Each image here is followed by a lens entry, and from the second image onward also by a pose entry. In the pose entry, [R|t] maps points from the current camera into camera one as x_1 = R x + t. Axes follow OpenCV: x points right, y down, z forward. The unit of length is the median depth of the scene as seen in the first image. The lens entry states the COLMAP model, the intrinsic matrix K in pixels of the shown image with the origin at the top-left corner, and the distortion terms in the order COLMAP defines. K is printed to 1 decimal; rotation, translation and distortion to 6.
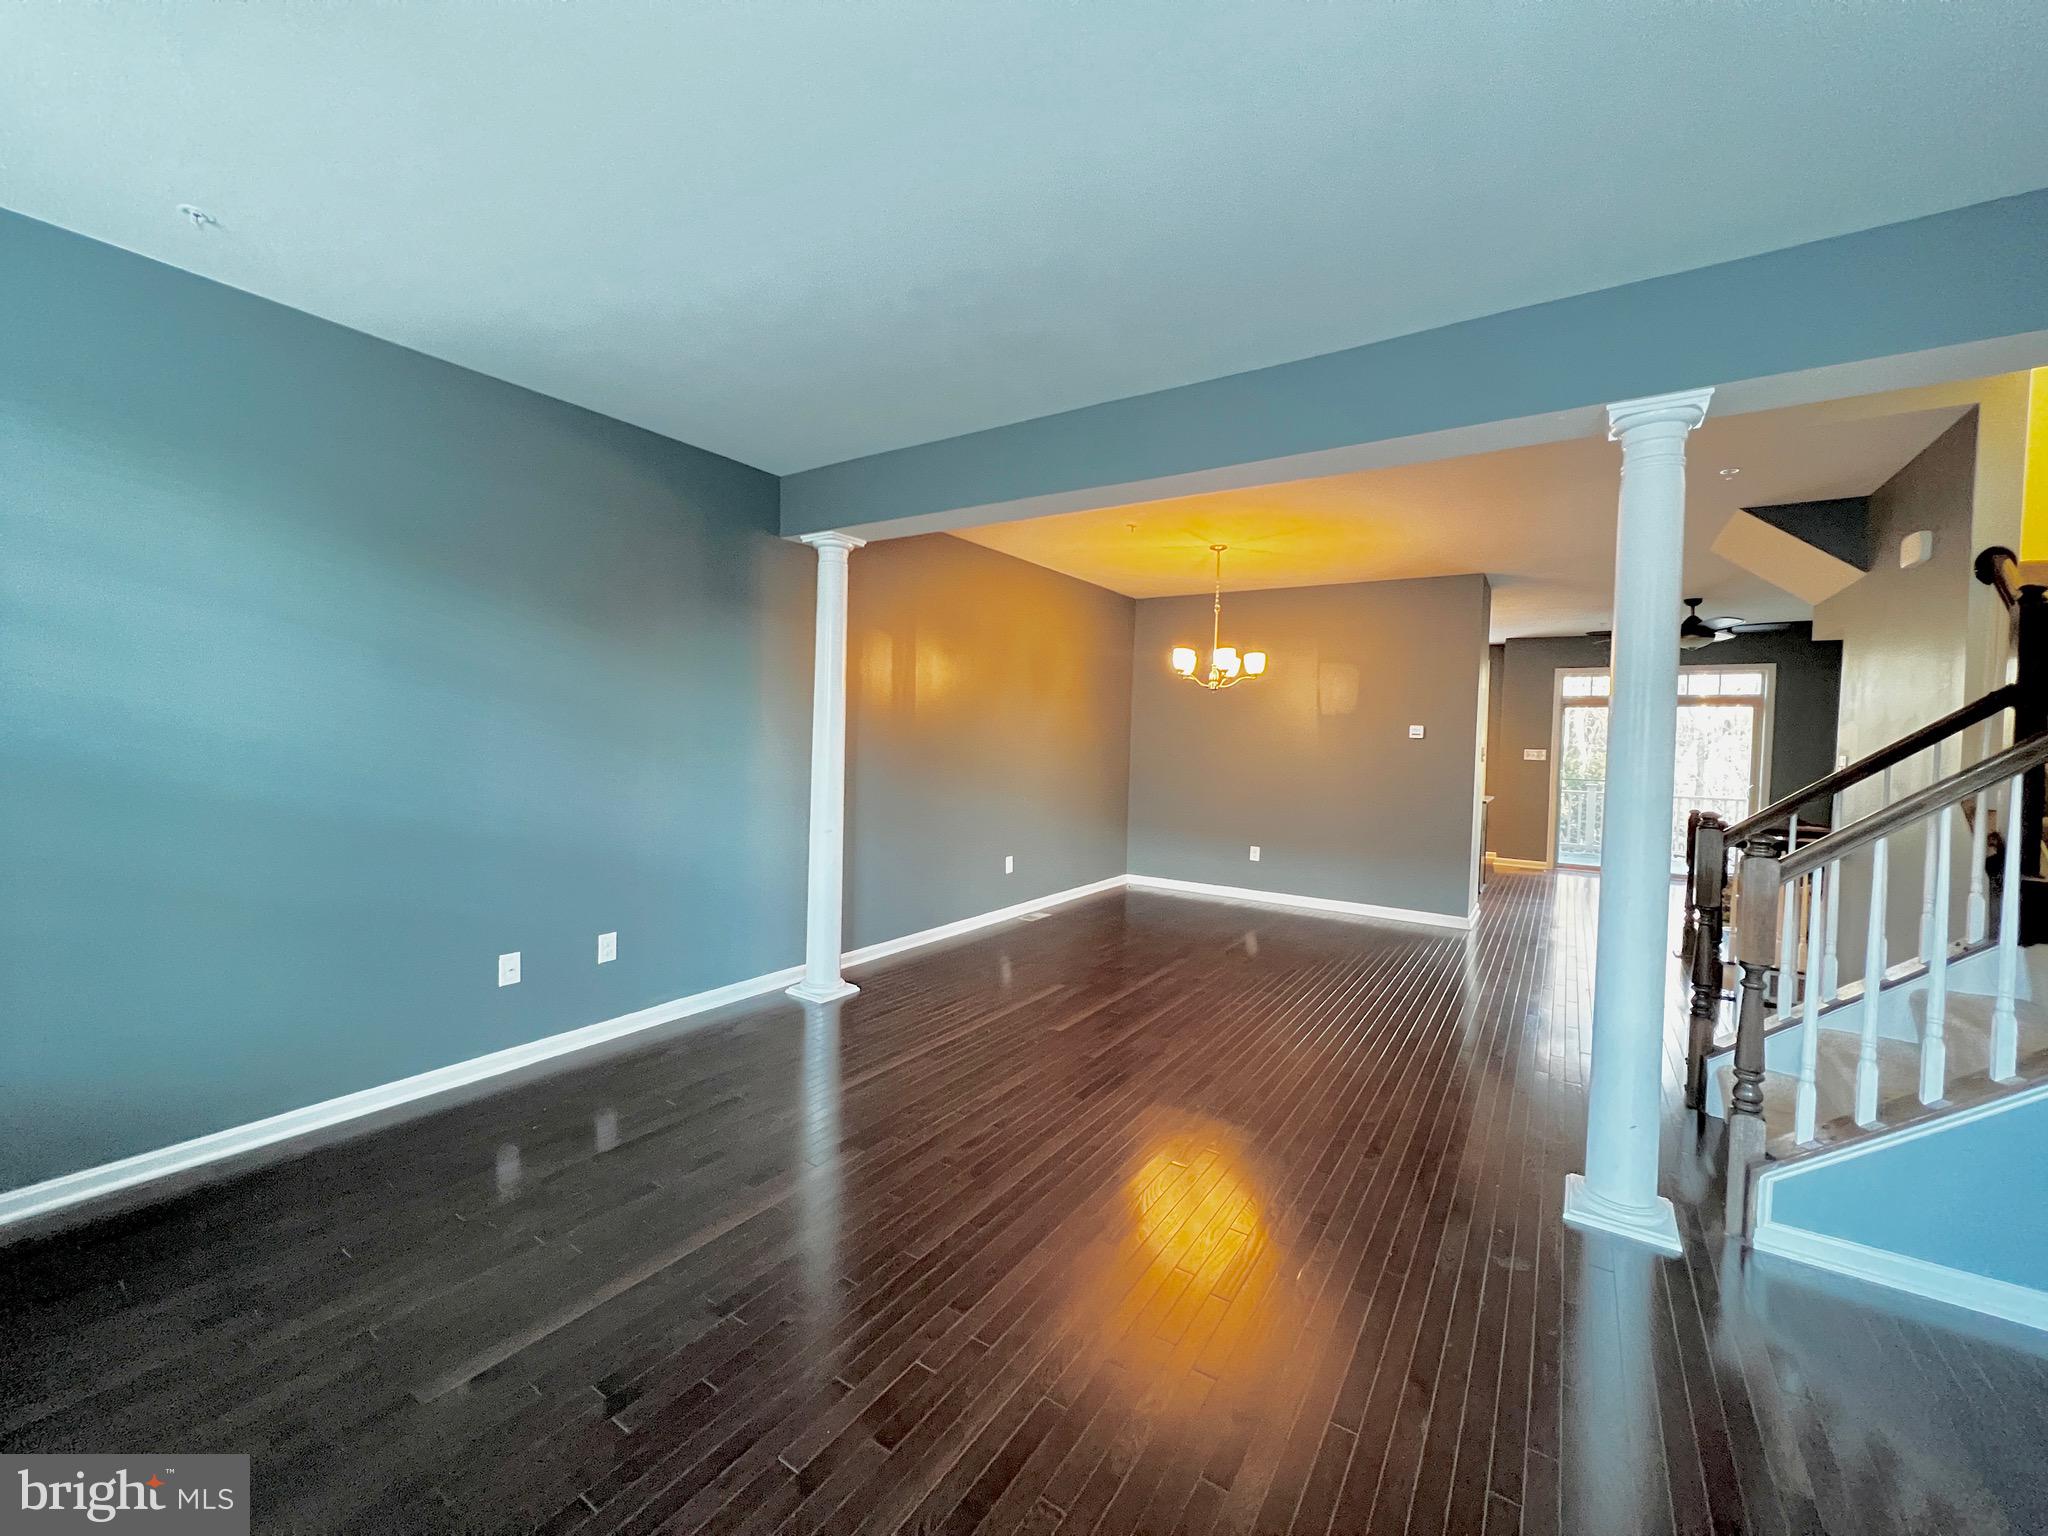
lens RADIAL K [[822.7, 0, 1025.3], [0, 822.7, 770.7], [0, 0, 1]] dist [-0.000660, -0.000085]
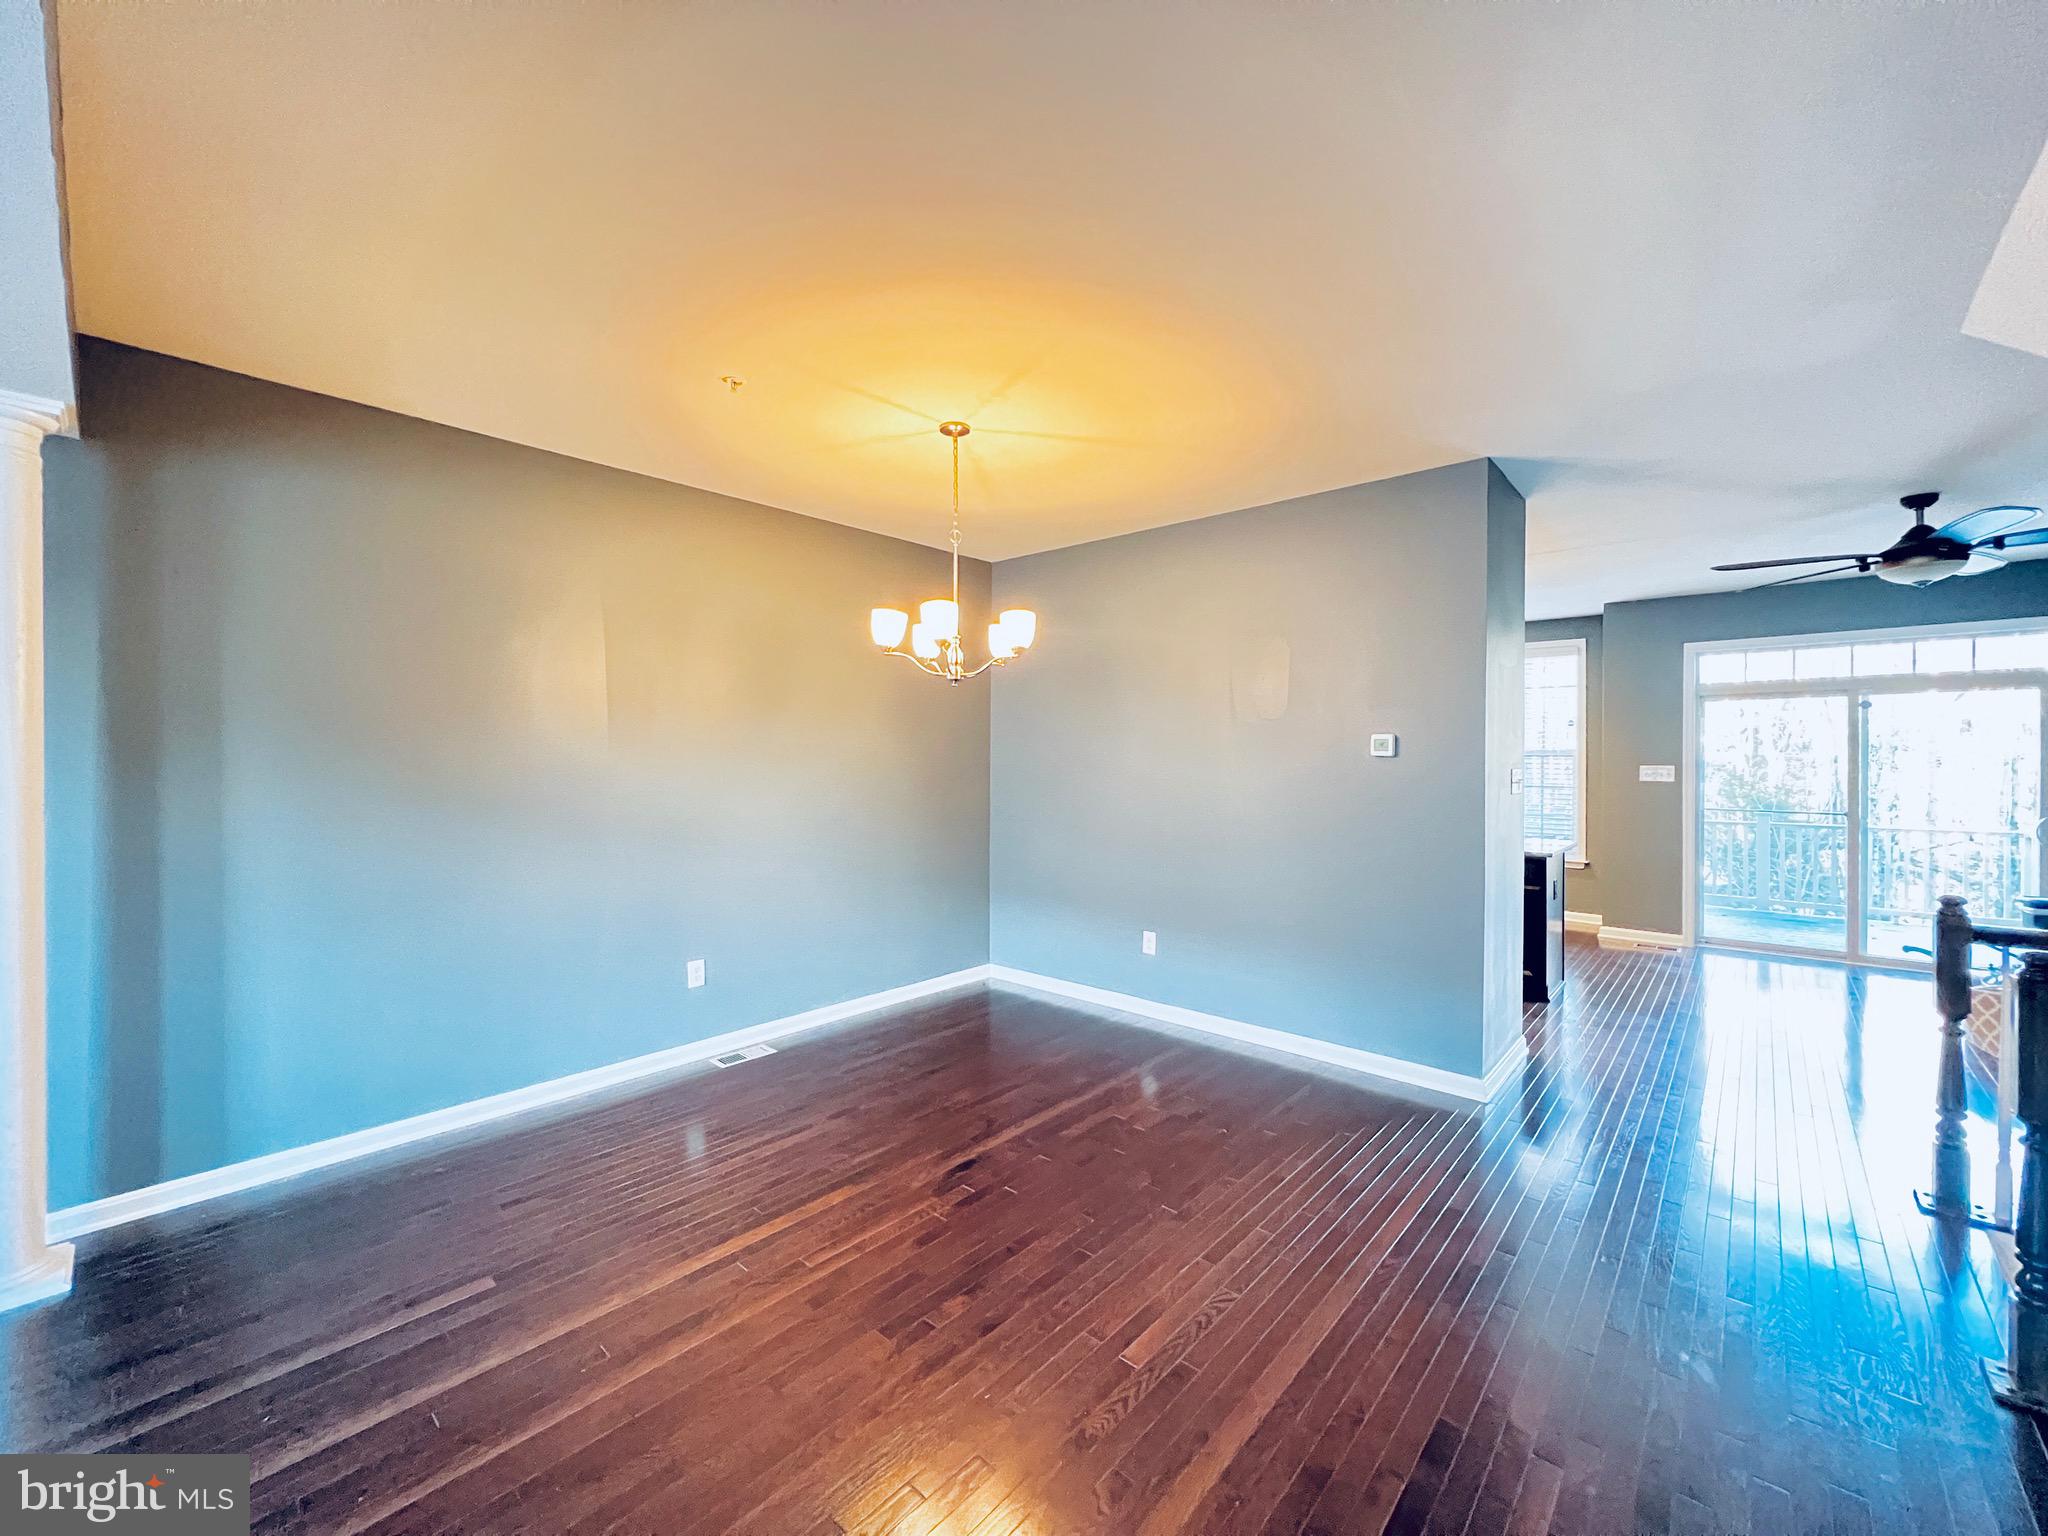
lens RADIAL K [[822.7, 0, 1006.4], [0, 822.7, 762.8], [0, 0, 1]] dist [-0.000660, -0.000085]
pose [[0.987897, -0.022531, -0.153466, 0.193190], [0.016746, 0.999103, -0.038884, -0.009554], [0.154204, 0.035844, 0.987389, 0.249127]]
